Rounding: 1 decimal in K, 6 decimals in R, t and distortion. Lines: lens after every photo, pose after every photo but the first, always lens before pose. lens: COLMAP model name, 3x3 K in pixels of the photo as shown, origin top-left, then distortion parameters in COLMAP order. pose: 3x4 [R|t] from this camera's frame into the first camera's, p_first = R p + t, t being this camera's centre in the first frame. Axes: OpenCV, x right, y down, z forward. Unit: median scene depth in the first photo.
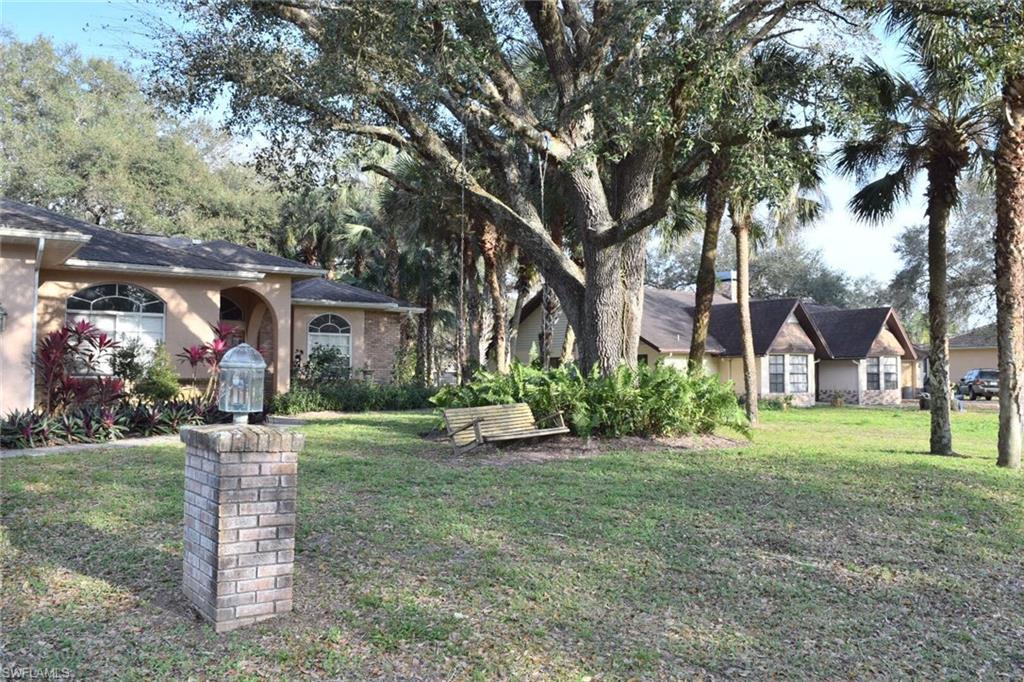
lens RADIAL K [[798.3, 0, 509.8], [0, 798.3, 336.6], [0, 0, 1]] dist [-0.097884, 0.020240]
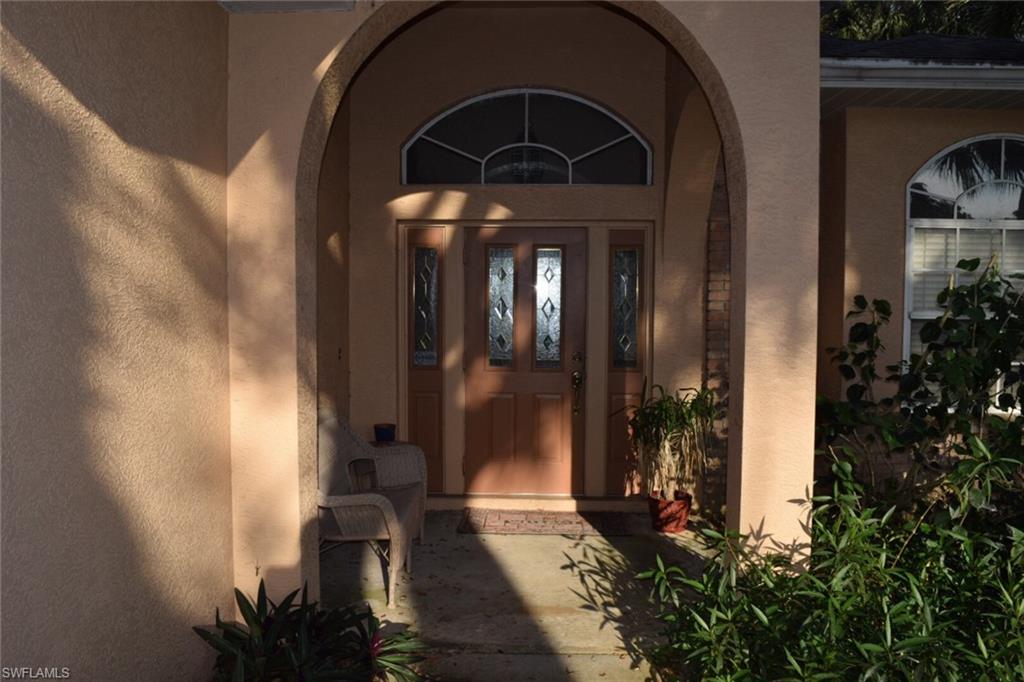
lens RADIAL K [[798.3, 0, 509.8], [0, 798.3, 336.6], [0, 0, 1]] dist [-0.097884, 0.020240]
pose [[0.773172, 0.034338, -0.633266, -0.287582], [0.030979, 0.995296, 0.091791, 0.006898], [0.633439, -0.090588, 0.768472, 1.078965]]
